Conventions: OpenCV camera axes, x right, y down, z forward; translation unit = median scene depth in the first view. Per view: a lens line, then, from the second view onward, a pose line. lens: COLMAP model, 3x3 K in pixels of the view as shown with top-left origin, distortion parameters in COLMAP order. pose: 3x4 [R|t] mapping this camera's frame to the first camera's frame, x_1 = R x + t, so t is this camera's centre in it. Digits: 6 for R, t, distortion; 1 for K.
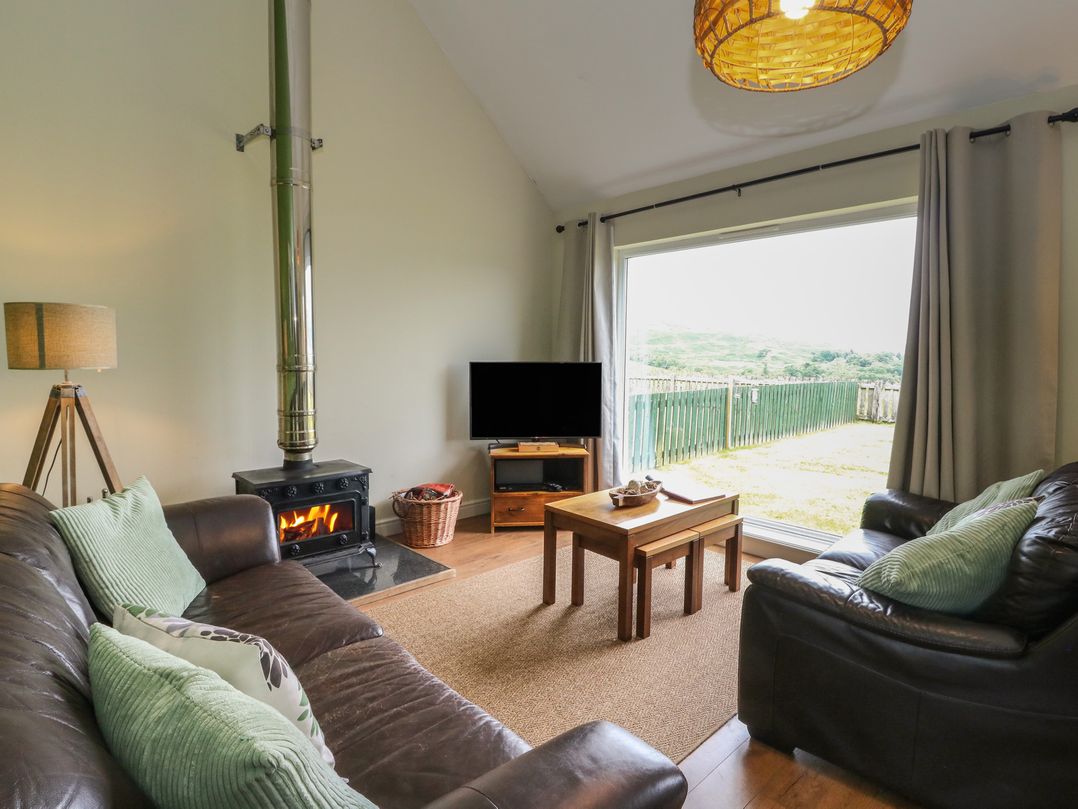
lens RADIAL K [[575.3, 0, 540.2], [0, 575.3, 399.4], [0, 0, 1]] dist [-0.000456, -0.009321]
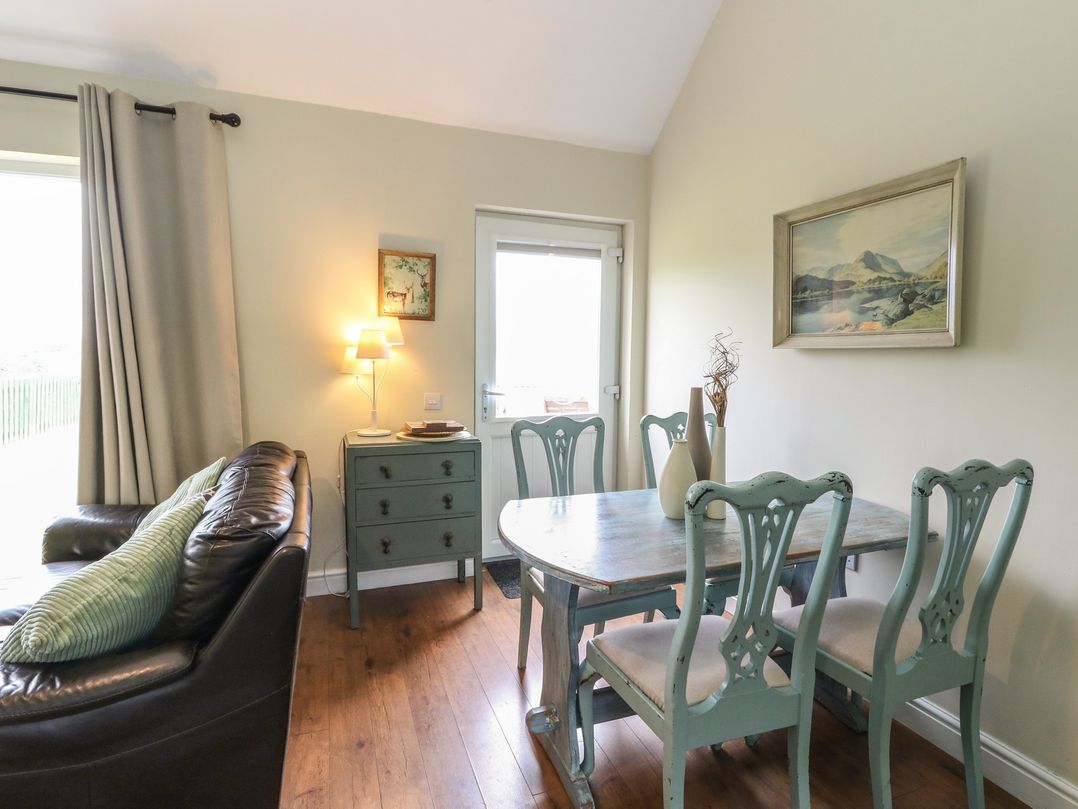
lens RADIAL K [[575.3, 0, 537.5], [0, 575.3, 404.5], [0, 0, 1]] dist [-0.000456, -0.009321]
pose [[0.410089, -0.089156, 0.907677, 0.217400], [0.065369, 0.995524, 0.068251, -0.005389], [-0.909700, 0.031345, 0.414082, 0.070271]]
